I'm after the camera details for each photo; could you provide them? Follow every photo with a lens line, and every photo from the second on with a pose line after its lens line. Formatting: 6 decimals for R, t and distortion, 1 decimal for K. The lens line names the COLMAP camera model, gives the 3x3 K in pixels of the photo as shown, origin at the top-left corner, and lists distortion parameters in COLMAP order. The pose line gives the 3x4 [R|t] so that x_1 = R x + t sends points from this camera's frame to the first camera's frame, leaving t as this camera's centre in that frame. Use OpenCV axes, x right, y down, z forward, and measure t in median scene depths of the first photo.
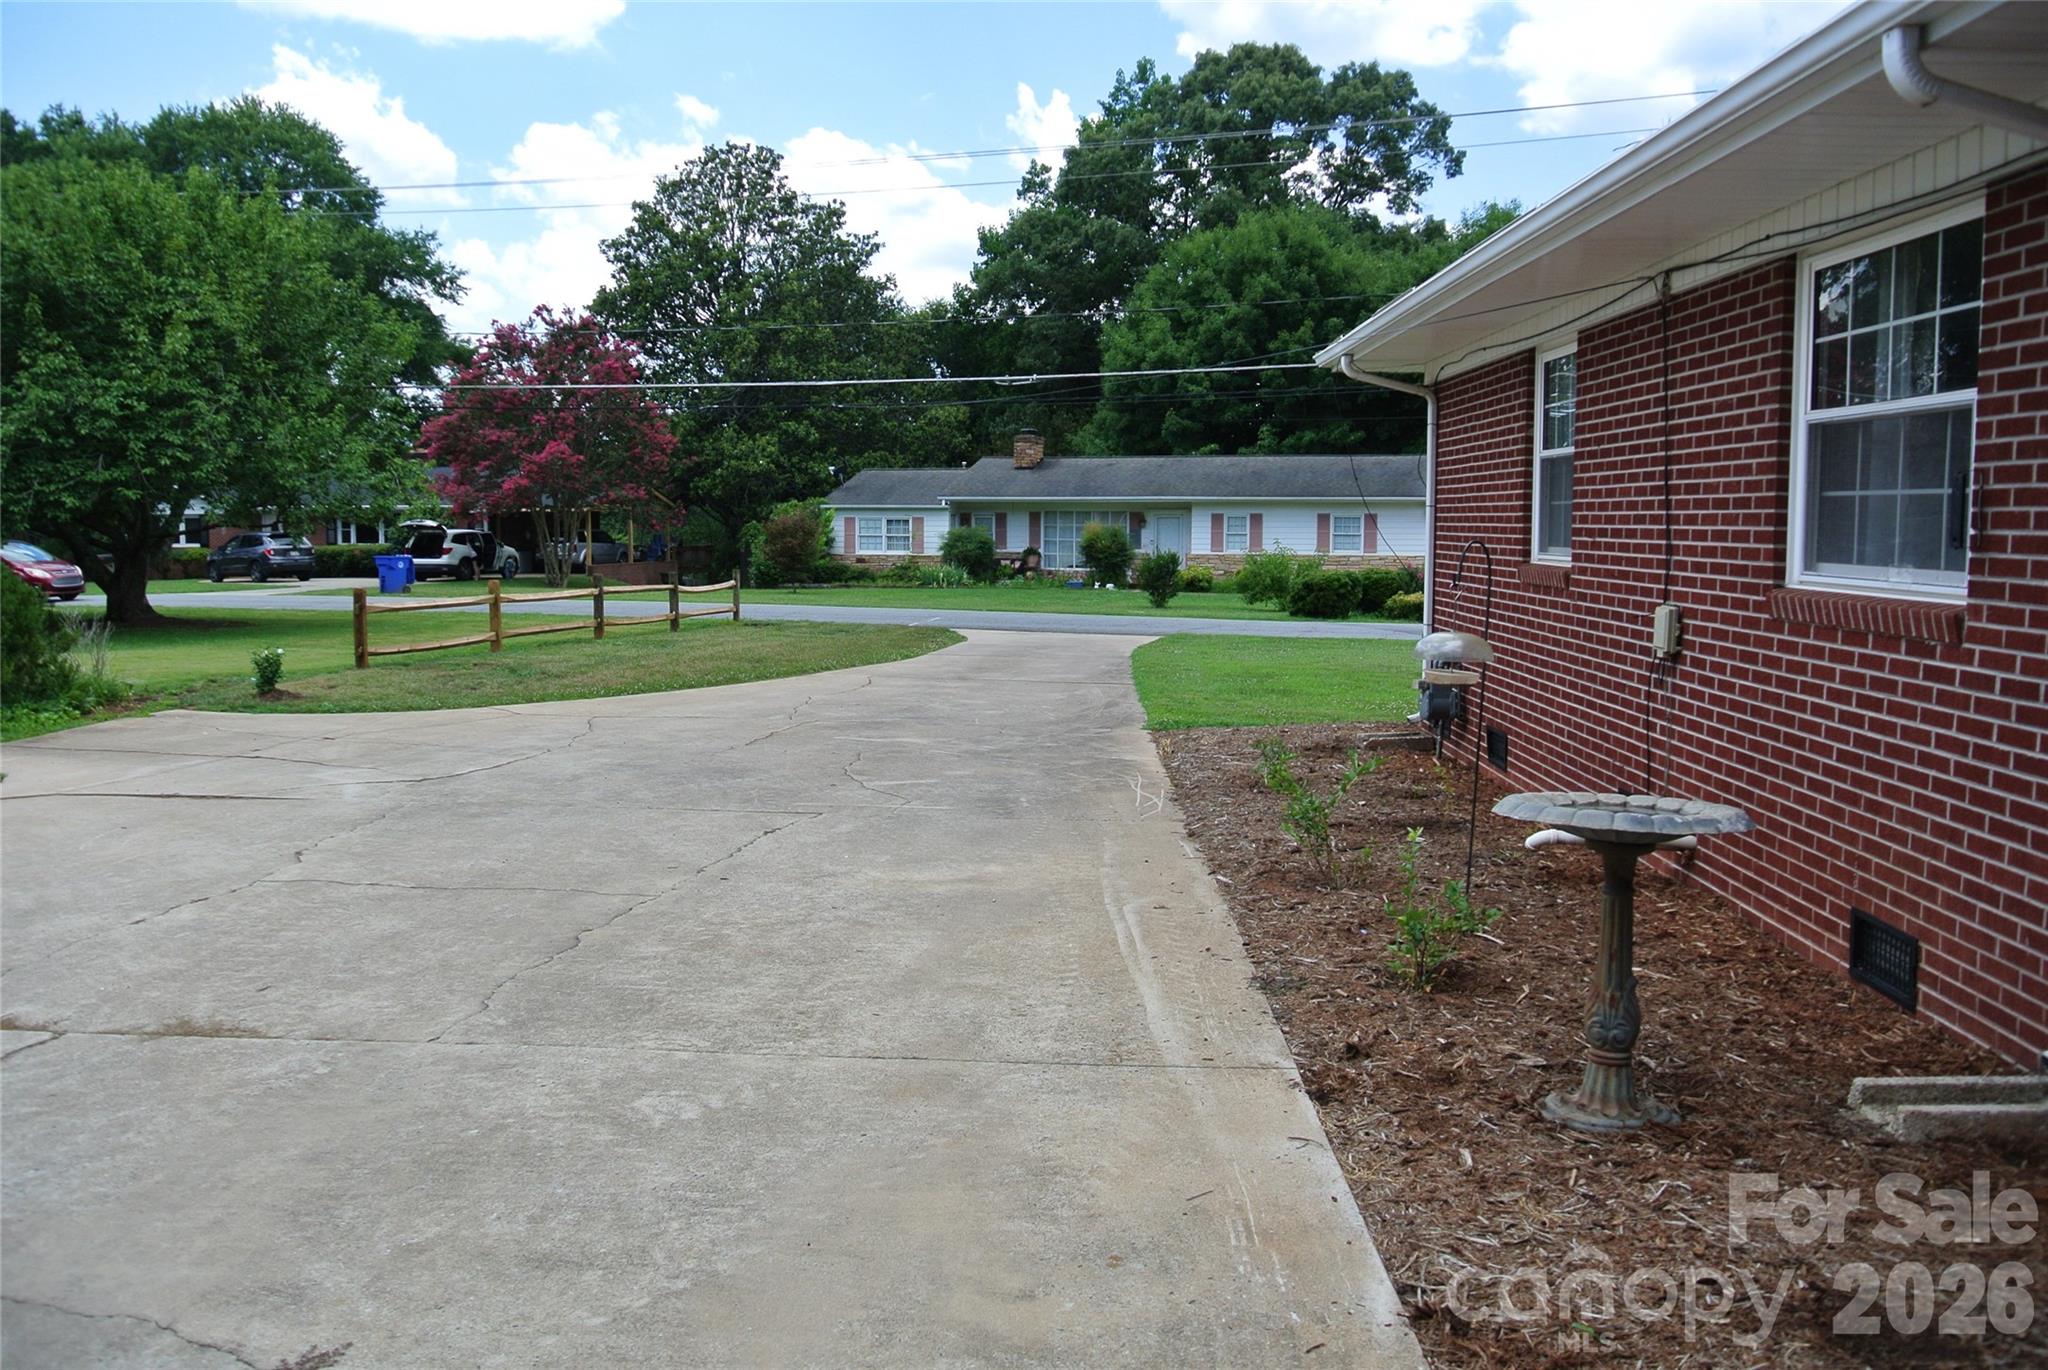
lens RADIAL K [[1582.5, 0, 1019.3], [0, 1582.5, 665.7], [0, 0, 1]] dist [-0.094563, 0.046714]
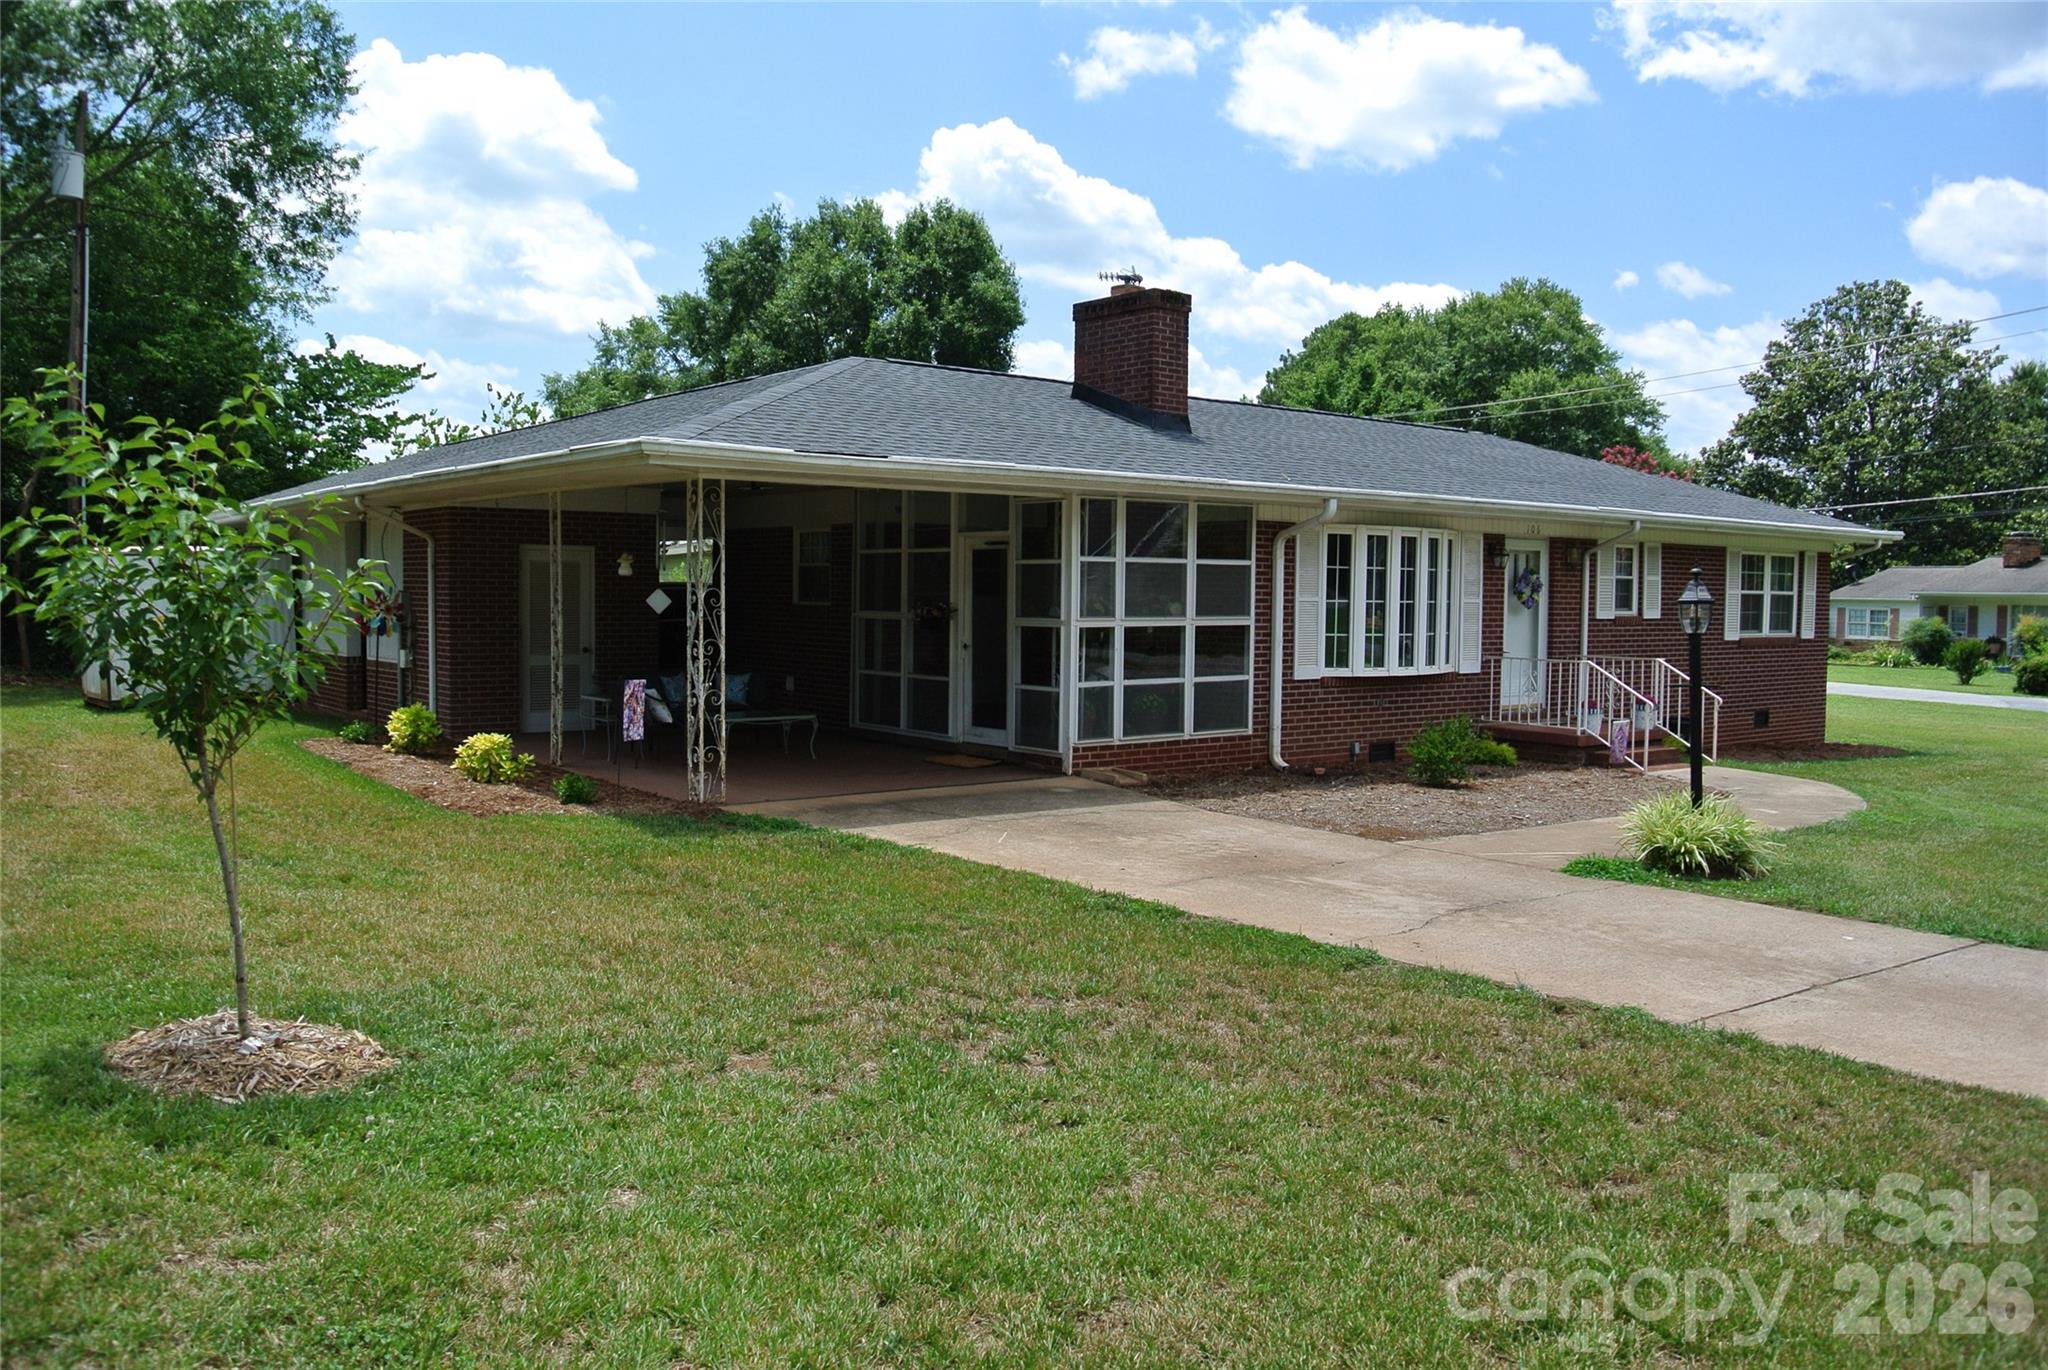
lens RADIAL K [[1582.5, 0, 1019.3], [0, 1582.5, 665.7], [0, 0, 1]] dist [-0.094563, 0.046714]
pose [[0.646673, 0.039822, -0.761727, 0.294104], [-0.078413, 0.996816, -0.014457, 0.013128], [0.758726, 0.069079, 0.647737, -0.188706]]
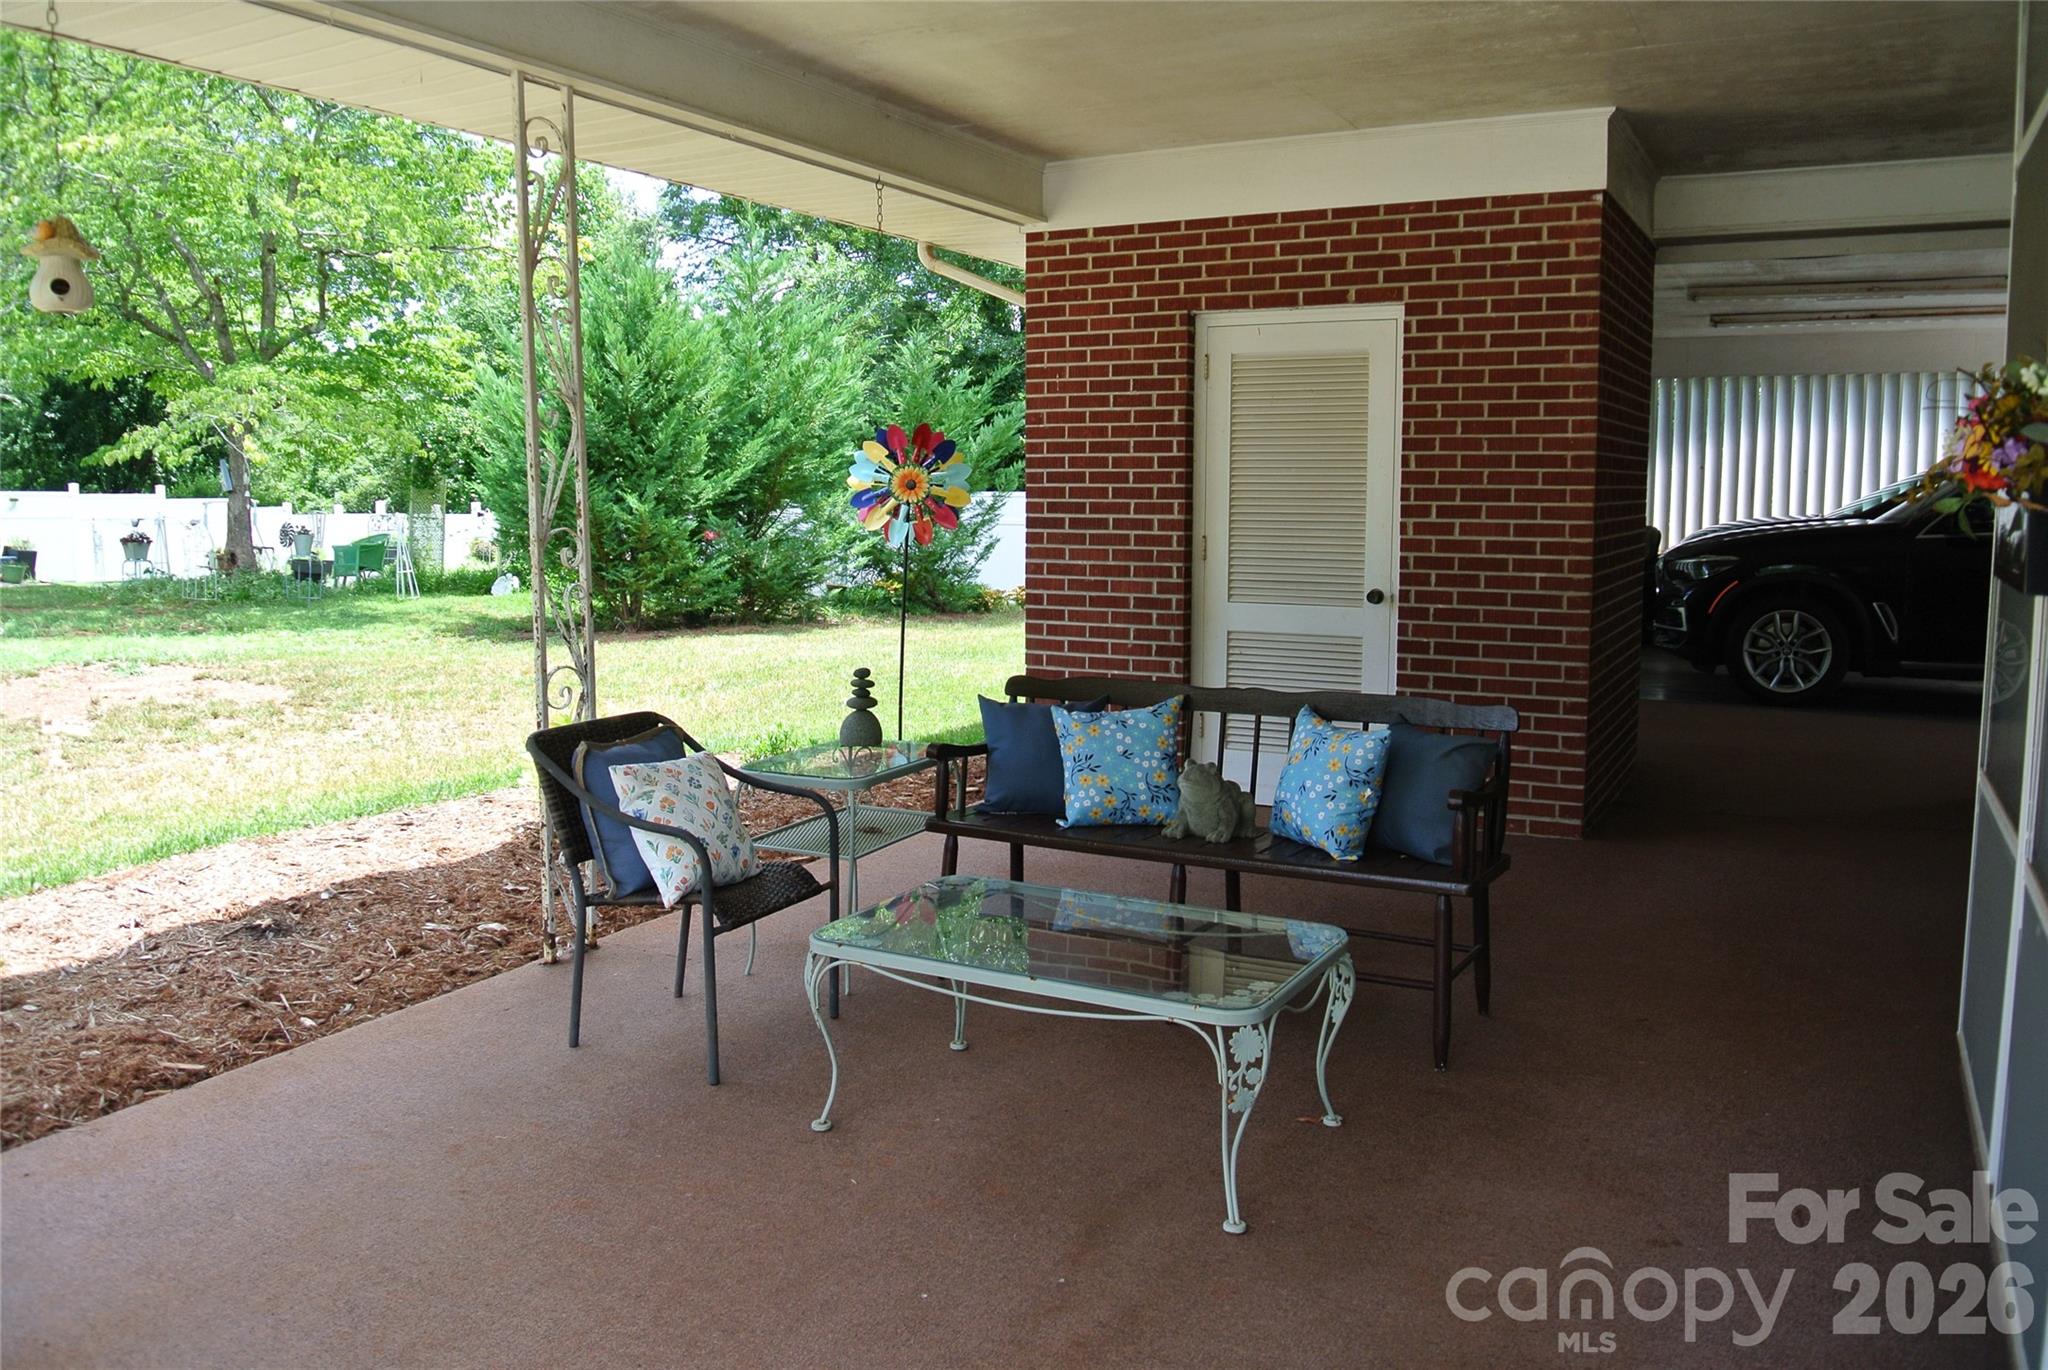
lens RADIAL K [[1587.6, 0, 1014.1], [0, 1587.6, 663.7], [0, 0, 1]] dist [-0.089137, 0.039236]
pose [[-0.442106, 0.095525, -0.891862, 0.148199], [-0.083336, 0.985638, 0.146879, 0.004610], [0.893083, 0.139260, -0.427796, -0.057335]]
